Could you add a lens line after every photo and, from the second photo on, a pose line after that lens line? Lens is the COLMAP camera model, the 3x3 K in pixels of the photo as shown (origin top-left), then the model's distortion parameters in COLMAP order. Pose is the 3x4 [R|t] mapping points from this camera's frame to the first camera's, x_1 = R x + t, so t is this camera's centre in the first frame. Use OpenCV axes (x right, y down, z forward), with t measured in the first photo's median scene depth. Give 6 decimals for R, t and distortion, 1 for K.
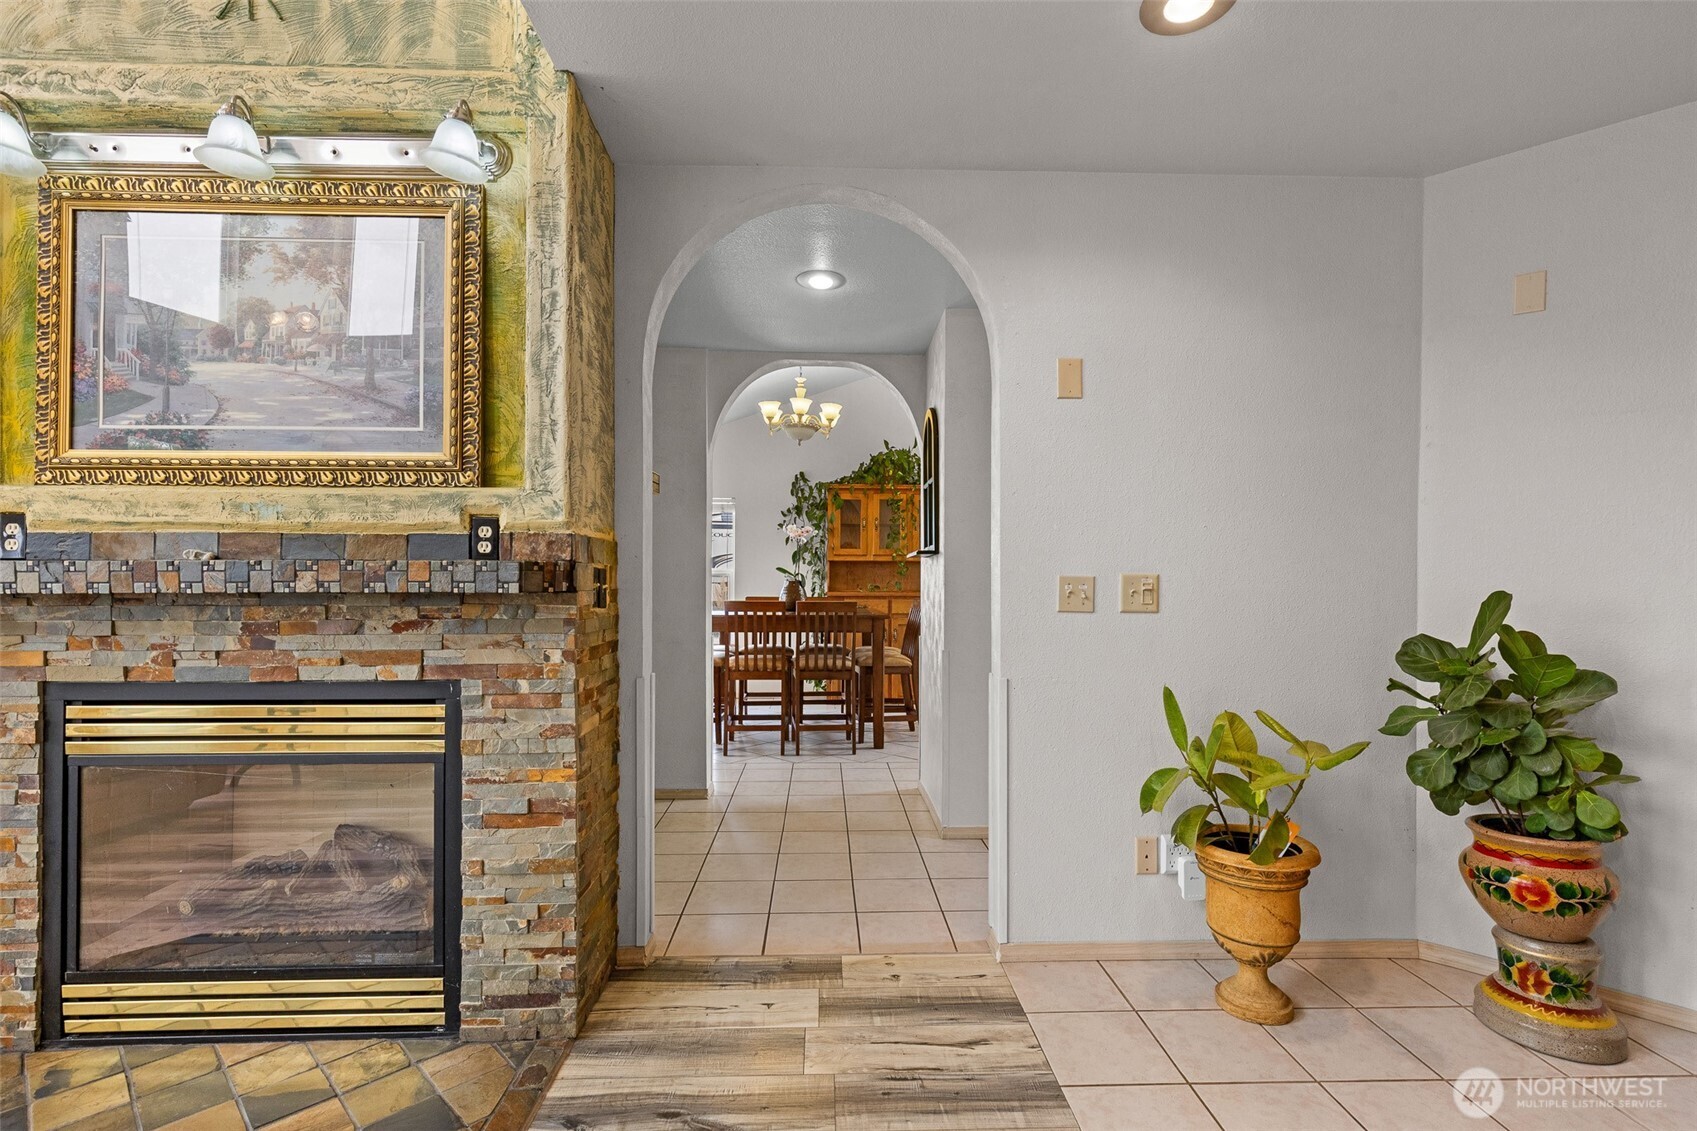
lens RADIAL K [[781.1, 0, 847.5], [0, 781.1, 571.1], [0, 0, 1]] dist [0.003332, 0.000862]
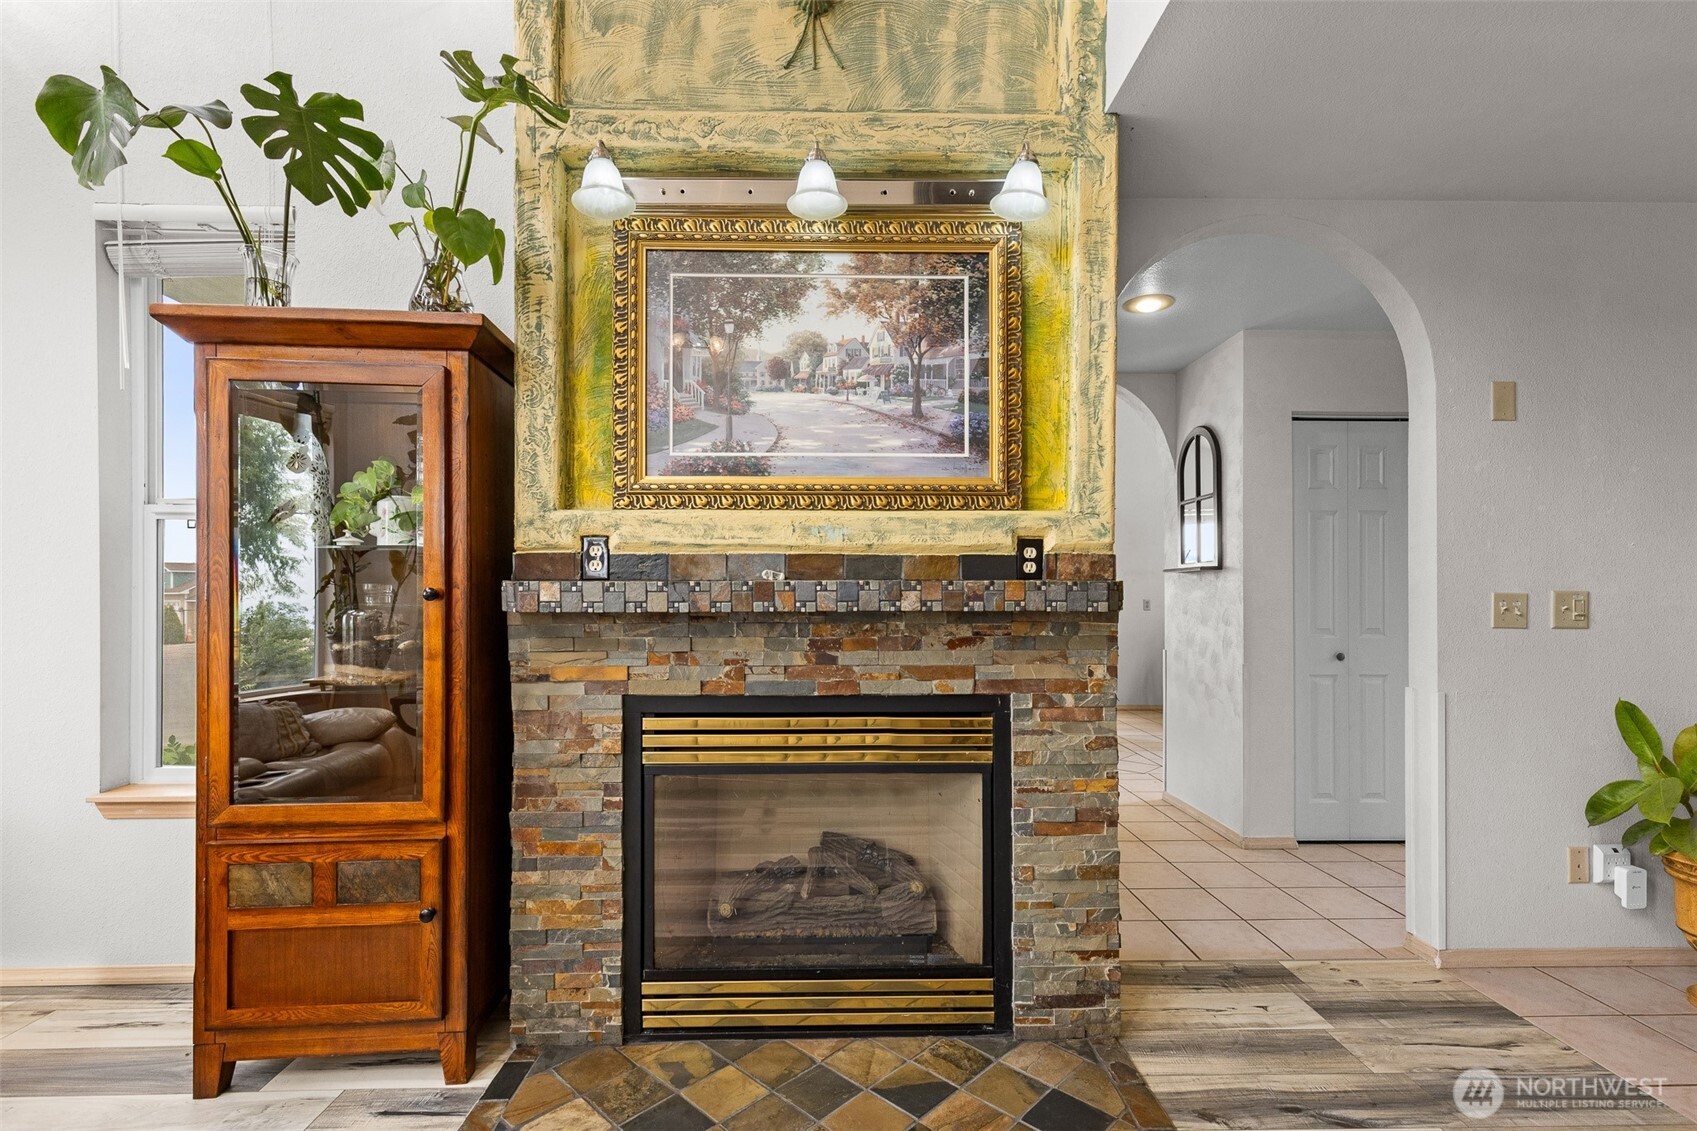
lens RADIAL K [[773.4, 0, 853.7], [0, 773.4, 581.5], [0, 0, 1]] dist [0.008128, -0.003869]
pose [[0.999935, -0.001355, -0.011341, -0.695884], [0.001313, 0.999992, -0.003676, -0.008091], [0.011346, 0.003661, 0.999929, -0.041550]]
